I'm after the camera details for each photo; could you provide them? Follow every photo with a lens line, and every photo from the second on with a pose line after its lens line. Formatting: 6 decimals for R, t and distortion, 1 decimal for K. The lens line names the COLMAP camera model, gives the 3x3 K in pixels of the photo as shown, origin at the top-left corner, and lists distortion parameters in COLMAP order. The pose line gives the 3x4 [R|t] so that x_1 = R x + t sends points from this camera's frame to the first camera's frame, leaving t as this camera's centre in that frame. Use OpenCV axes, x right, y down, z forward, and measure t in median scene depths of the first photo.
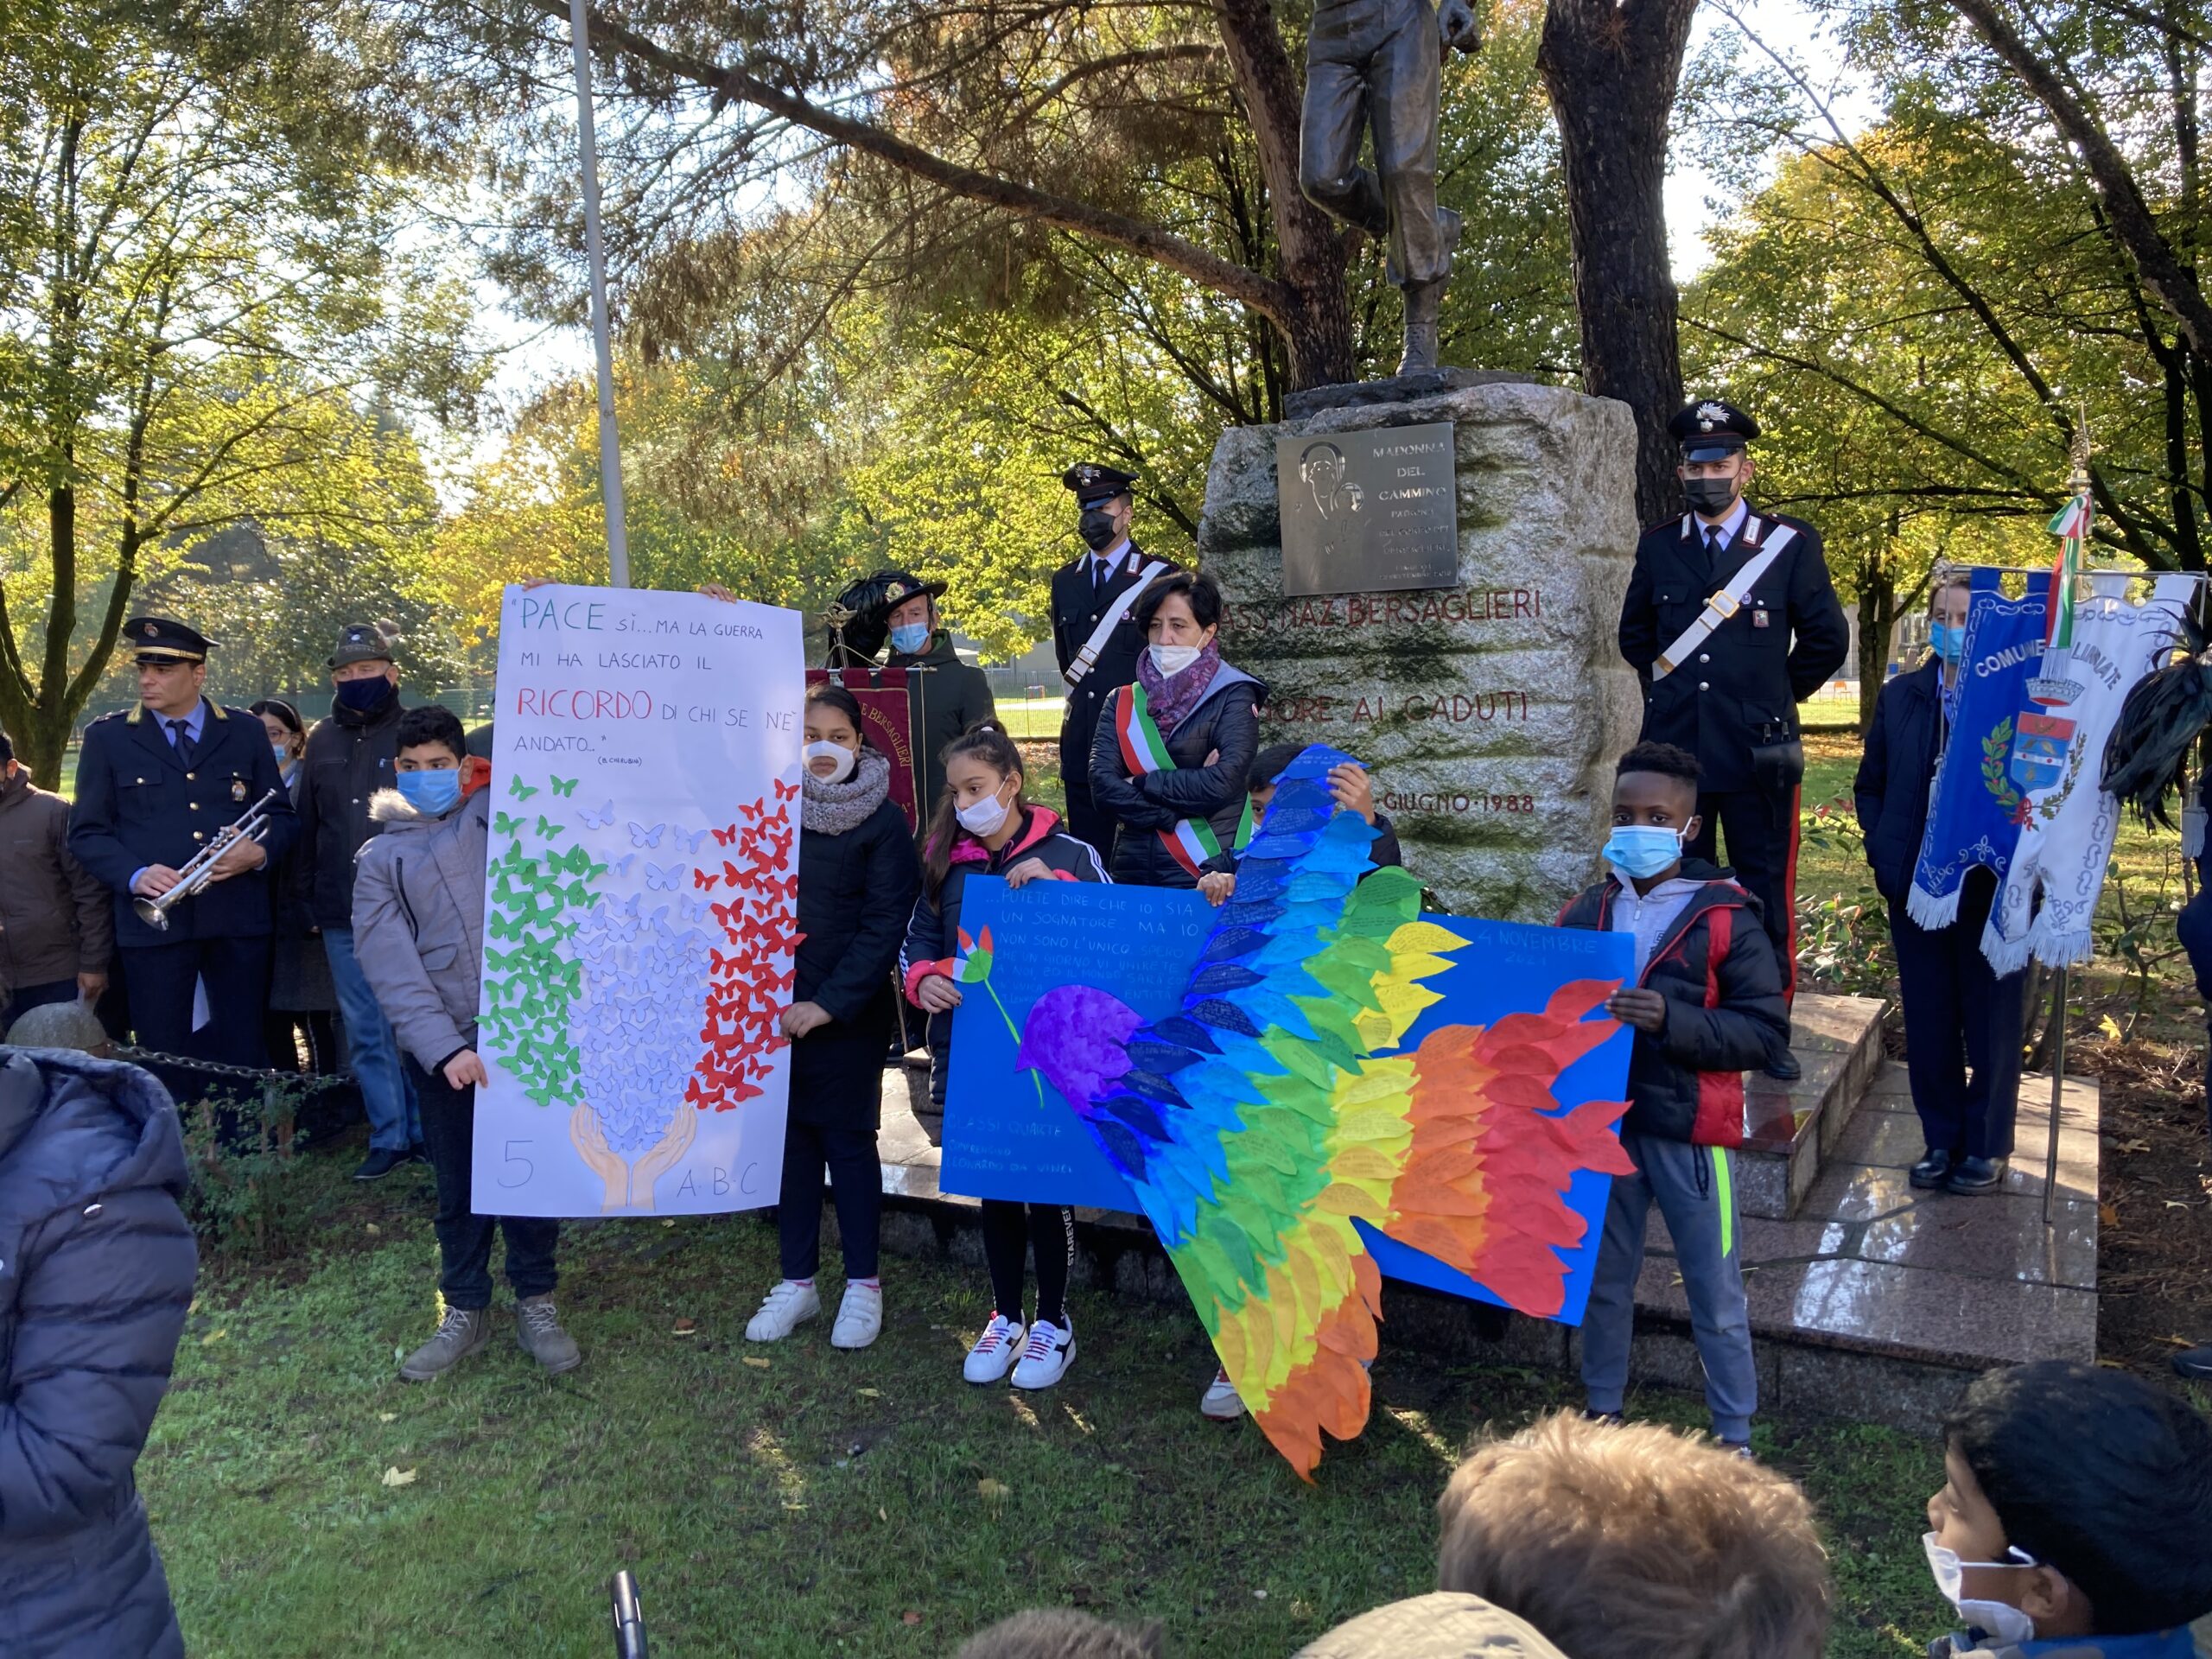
lens RADIAL K [[1810.6, 0, 1092.9], [0, 1810.6, 802.2], [0, 0, 1]] dist [0.015857, -0.025486]
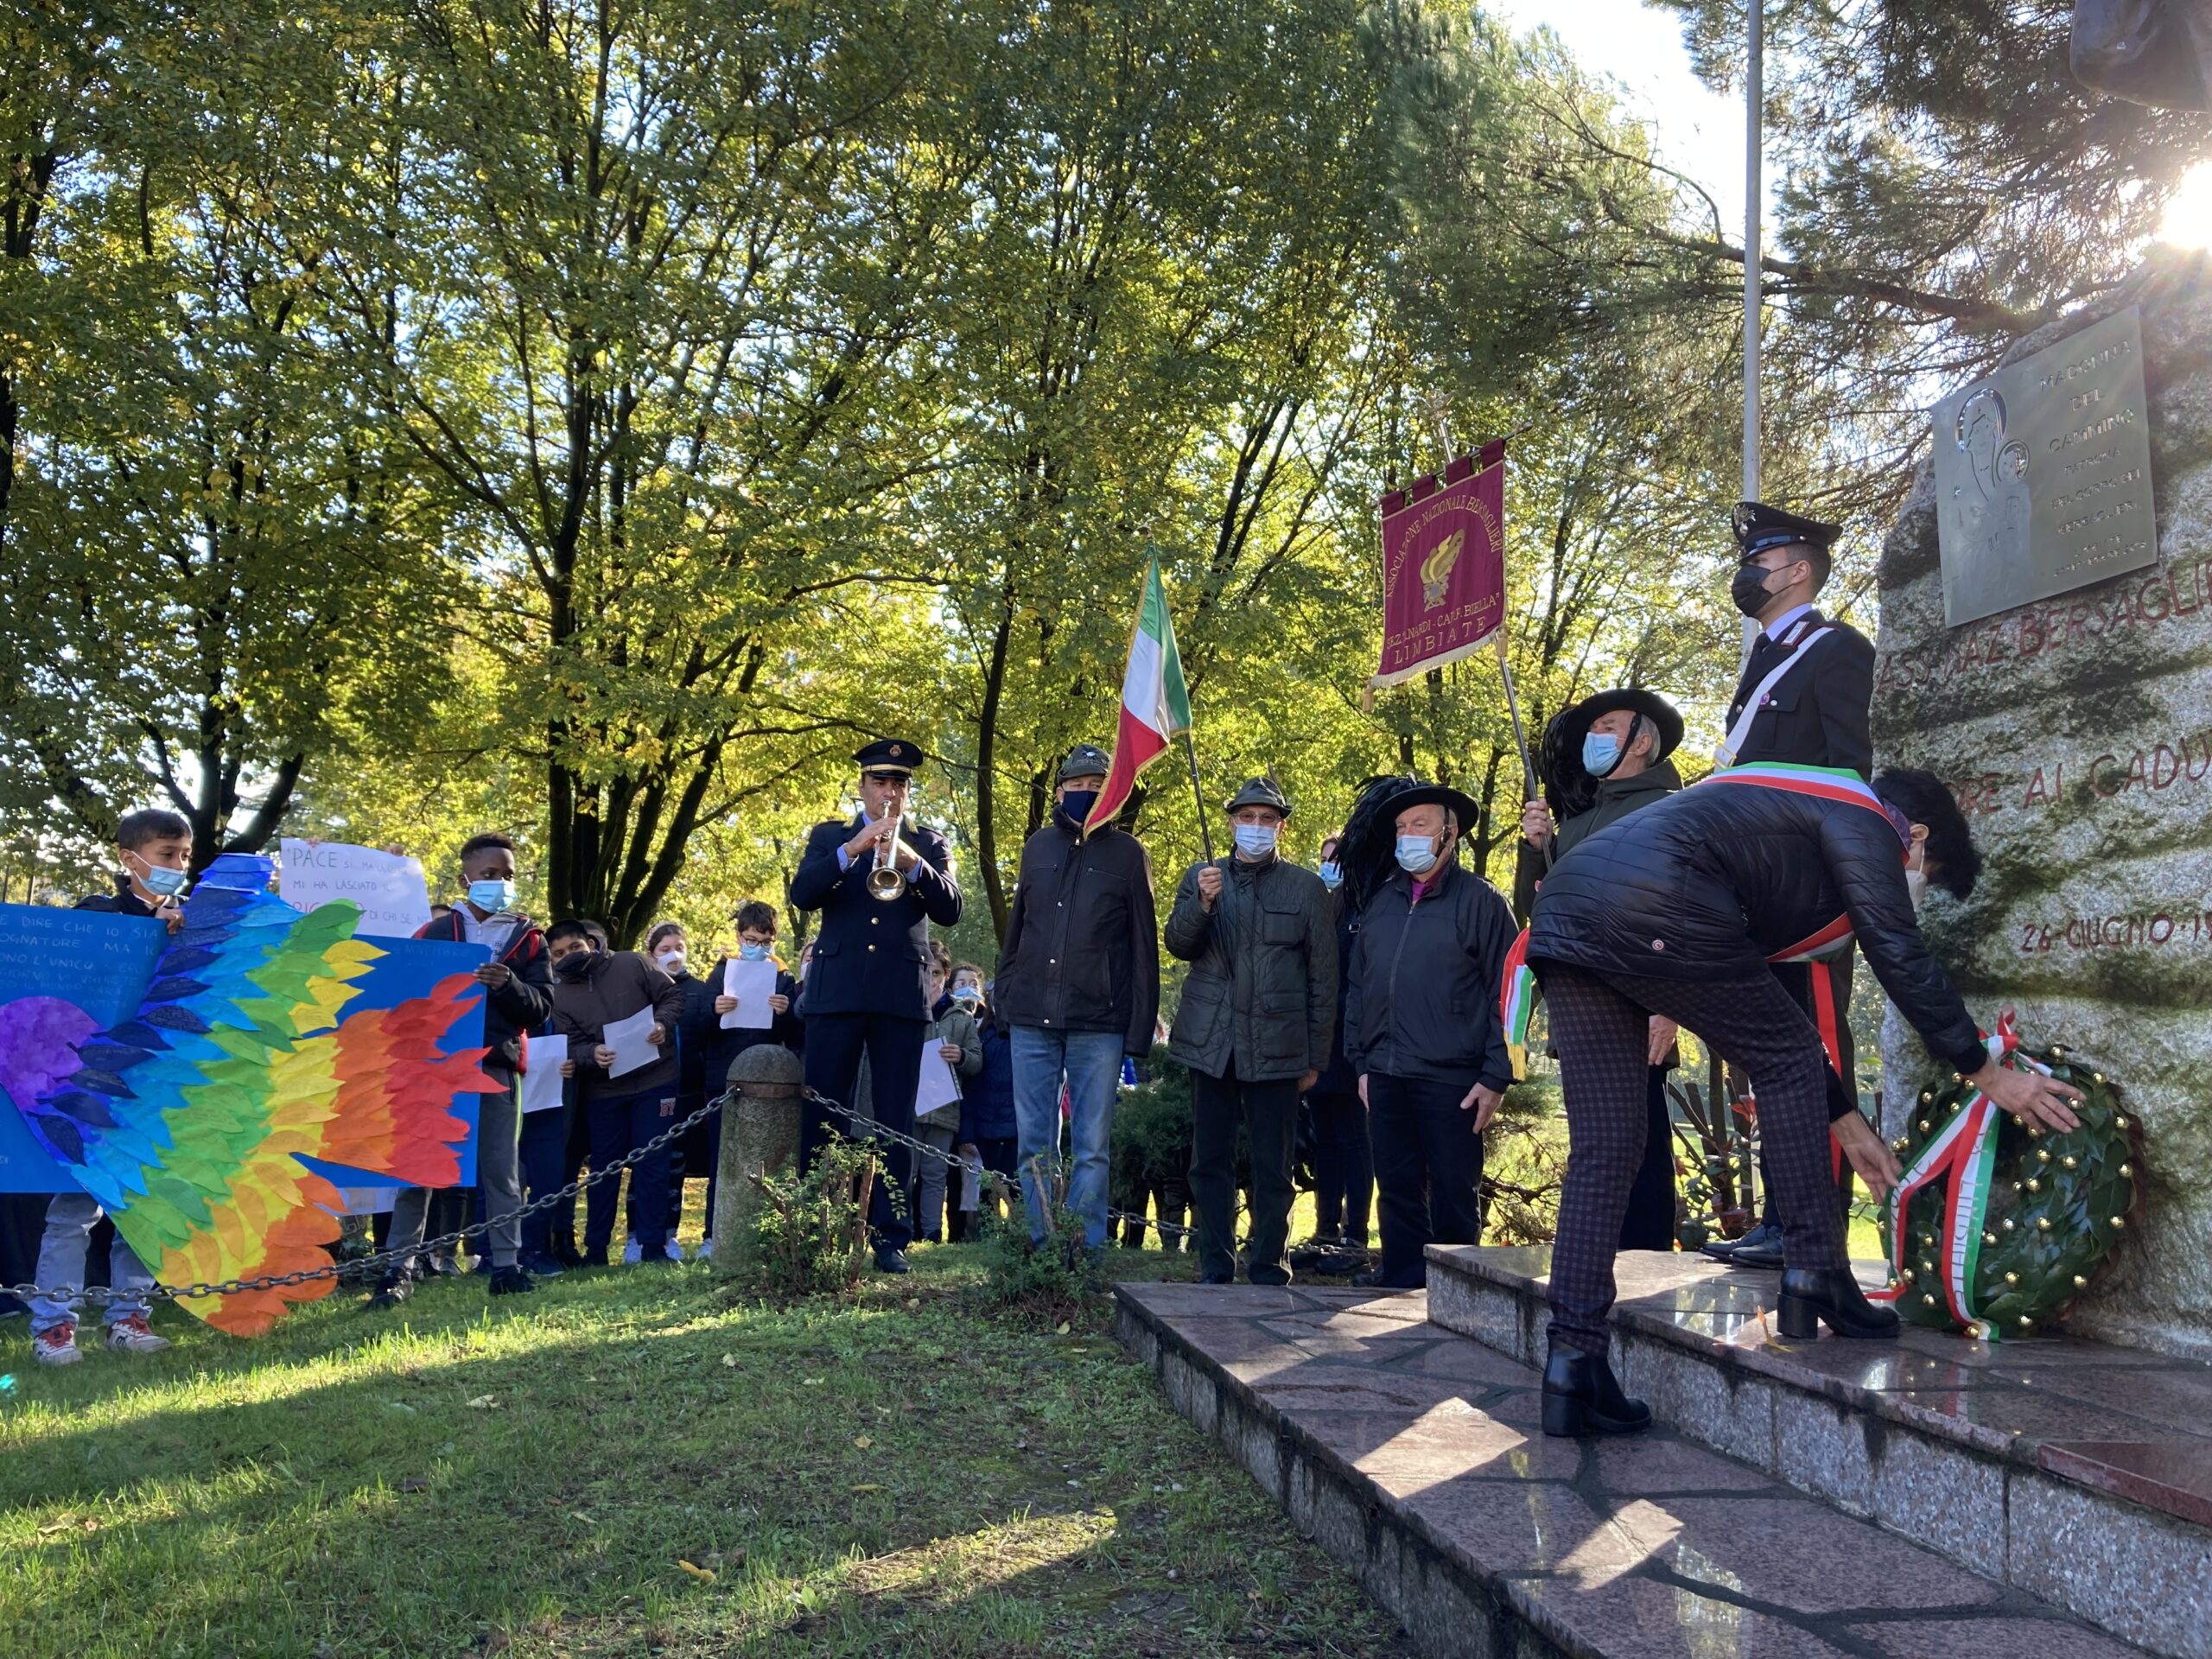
lens RADIAL K [[1810.6, 0, 1109.8], [0, 1810.6, 801.5], [0, 0, 1]] dist [0.015857, -0.025486]
pose [[0.642153, -0.027997, -0.766065, 0.417846], [-0.147471, 0.976155, -0.159292, 0.098718], [0.752258, 0.215262, 0.622712, 0.371053]]
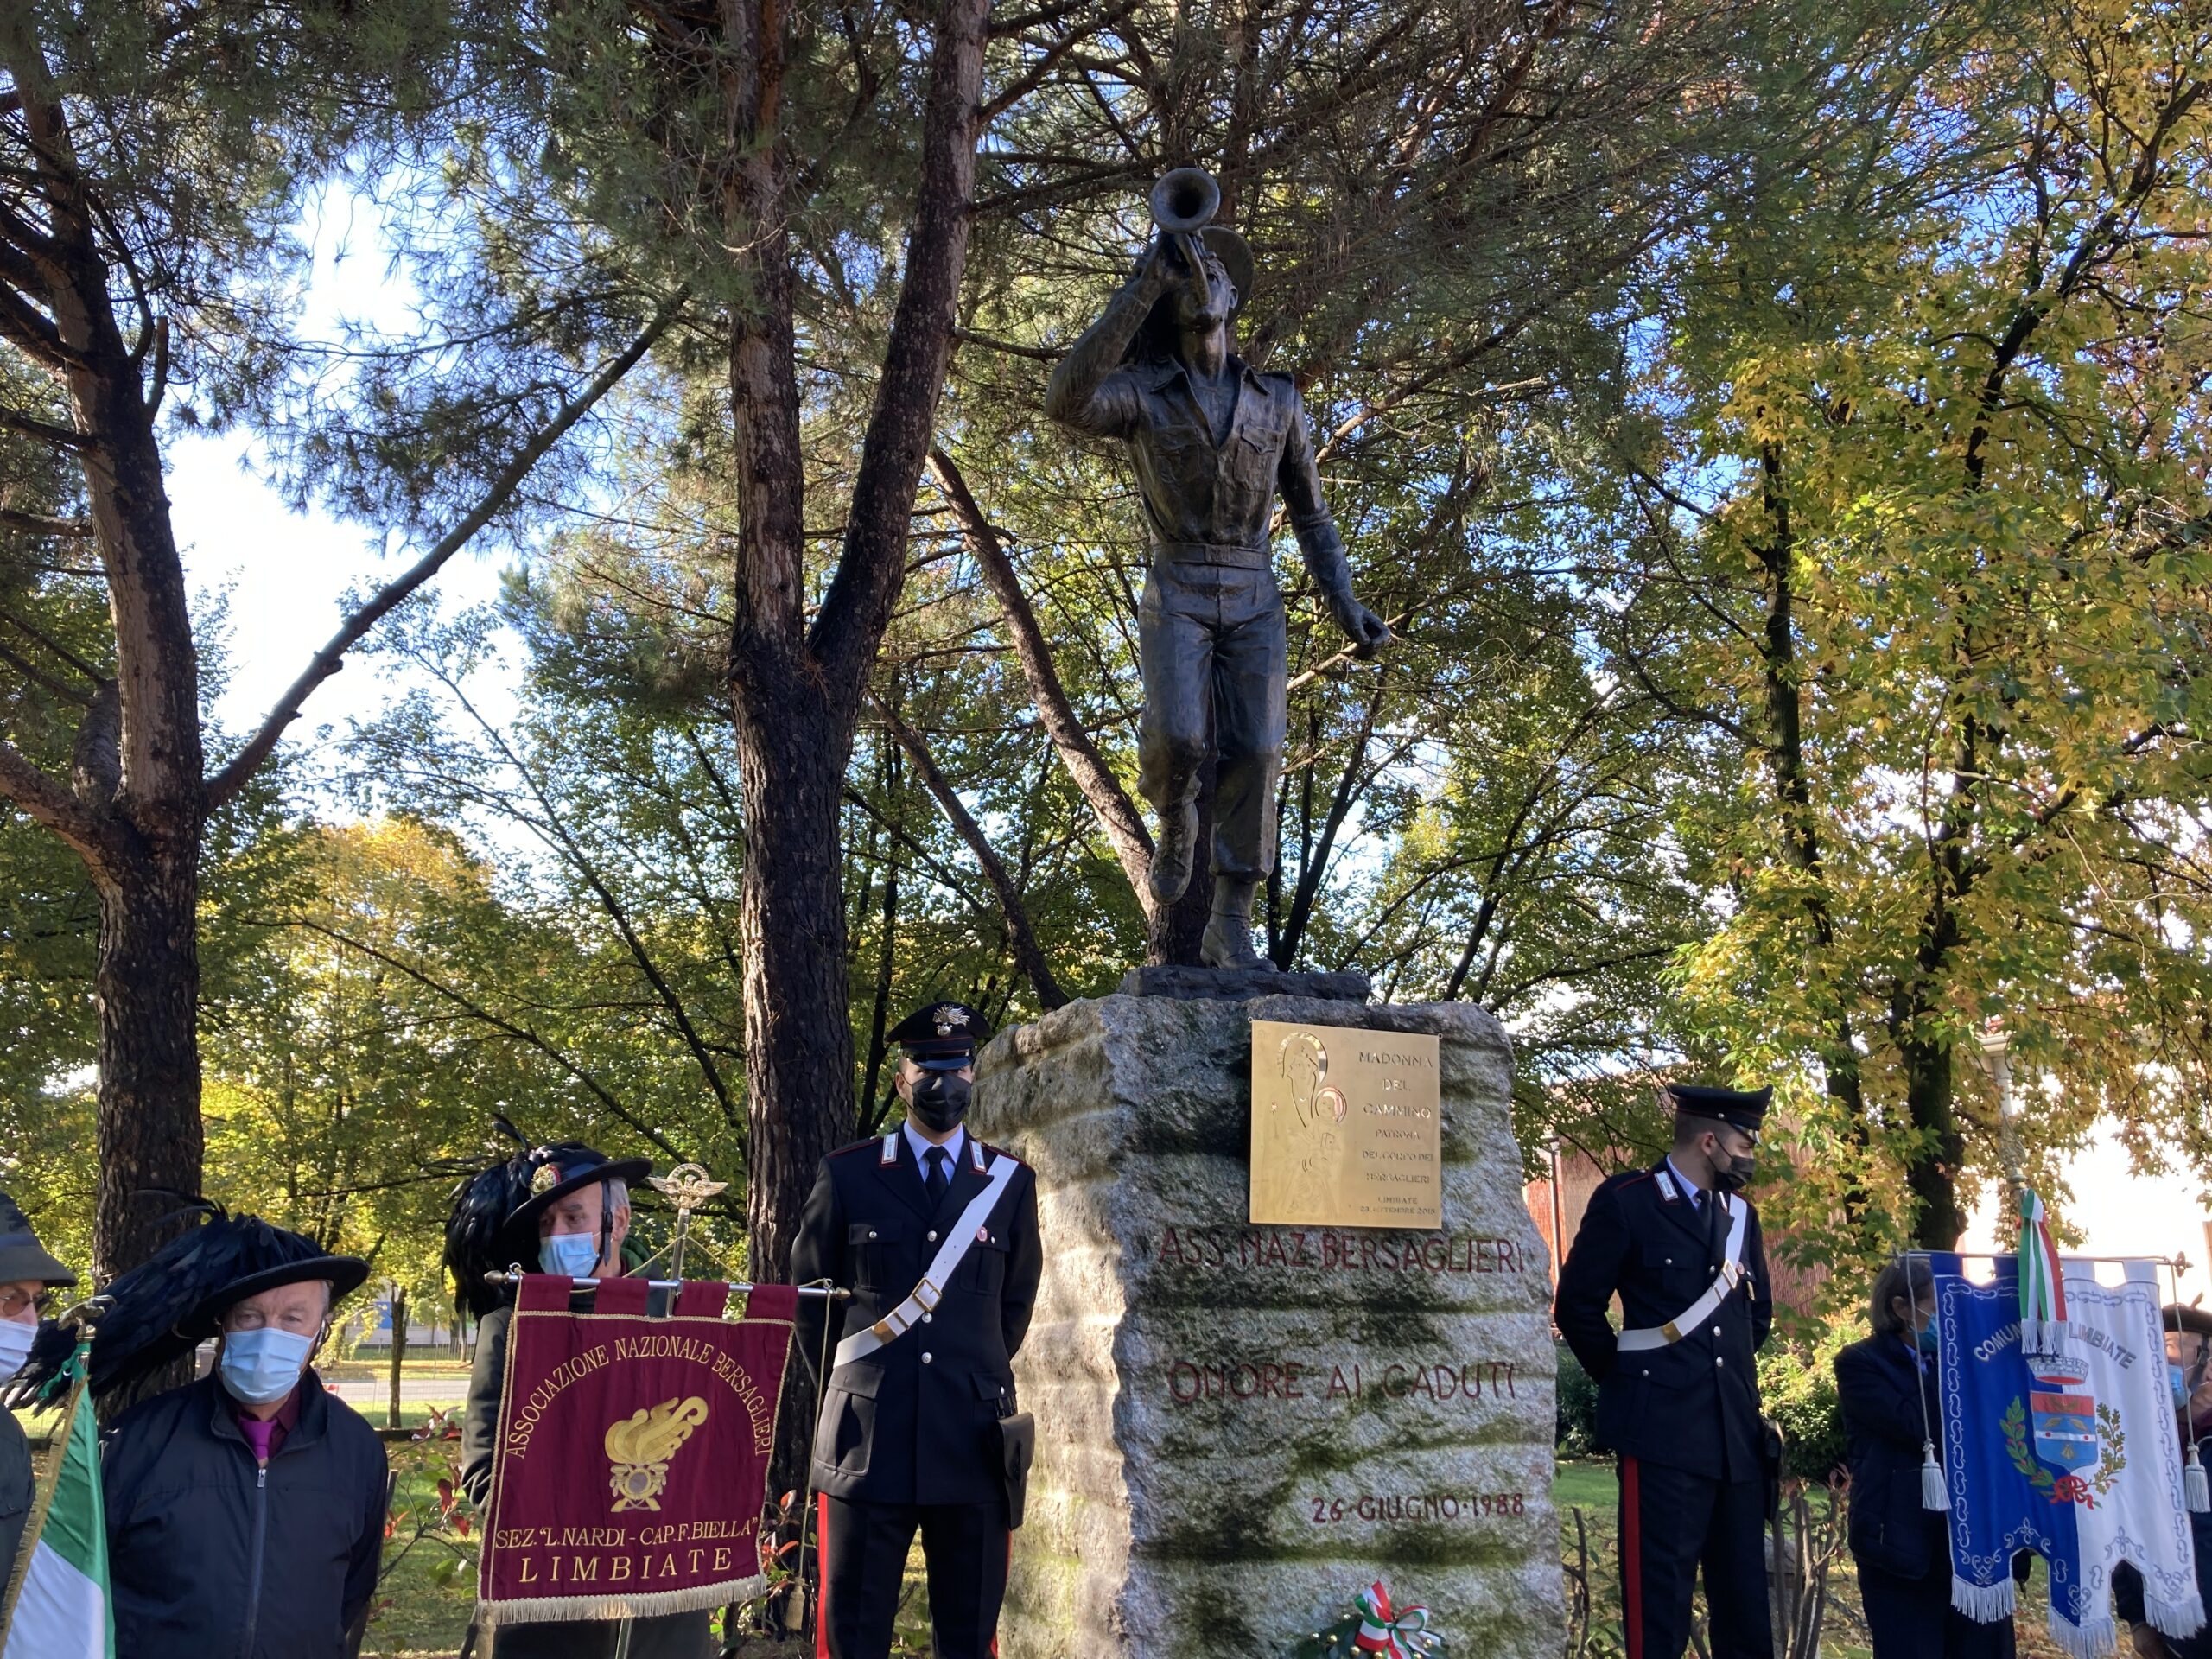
lens RADIAL K [[1810.6, 0, 1105.8], [0, 1810.6, 800.0], [0, 0, 1]] dist [0.015857, -0.025486]
pose [[0.607631, 0.259860, 0.750505, -0.551065], [0.036142, 0.934933, -0.352980, -0.013629], [-0.793397, 0.241606, 0.558702, 0.581153]]
